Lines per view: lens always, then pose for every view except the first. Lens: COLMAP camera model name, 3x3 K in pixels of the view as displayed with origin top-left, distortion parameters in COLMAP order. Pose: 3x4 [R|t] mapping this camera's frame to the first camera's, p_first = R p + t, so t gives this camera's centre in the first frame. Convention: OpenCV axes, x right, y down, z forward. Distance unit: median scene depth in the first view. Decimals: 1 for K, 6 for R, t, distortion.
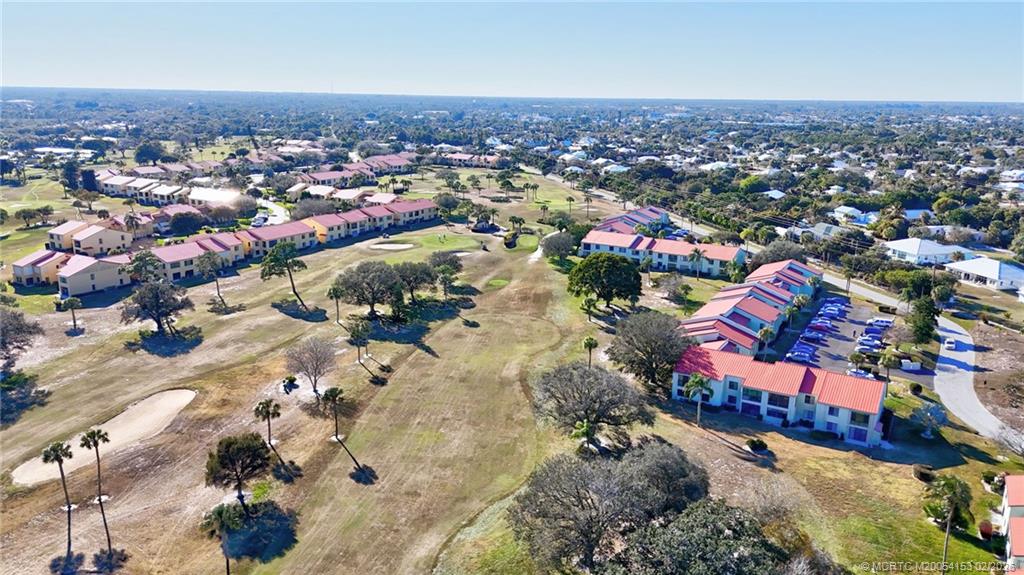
lens RADIAL K [[747.7, 0, 512.0], [0, 747.7, 287.5], [0, 0, 1]] dist [0.102042, -0.120328]
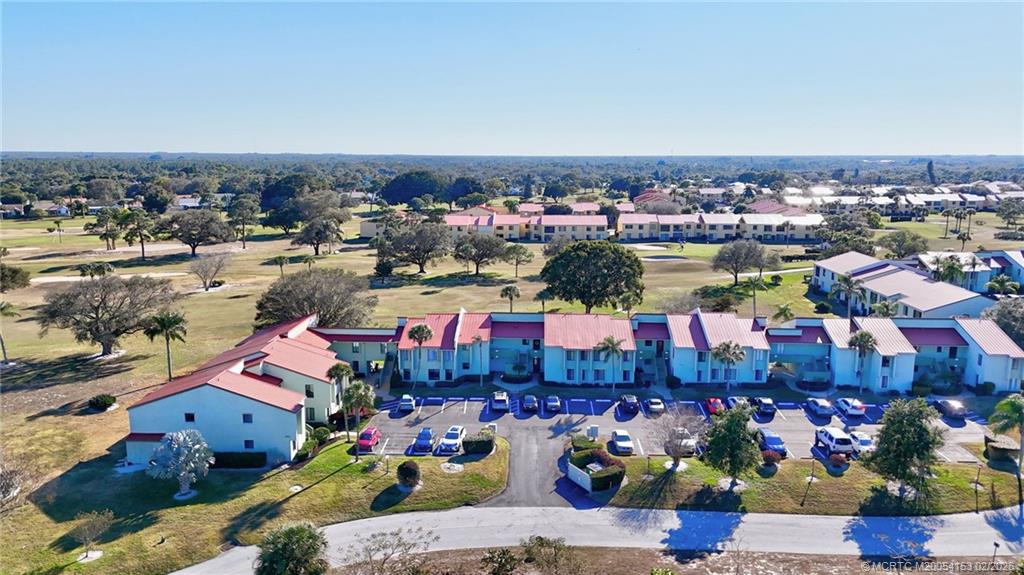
lens RADIAL K [[747.7, 0, 512.0], [0, 747.7, 287.5], [0, 0, 1]] dist [0.102042, -0.120328]
pose [[0.477195, 0.141843, -0.867275, 0.480347], [-0.216270, 0.975491, 0.040545, -0.009436], [0.851770, 0.168218, 0.496176, 0.400015]]
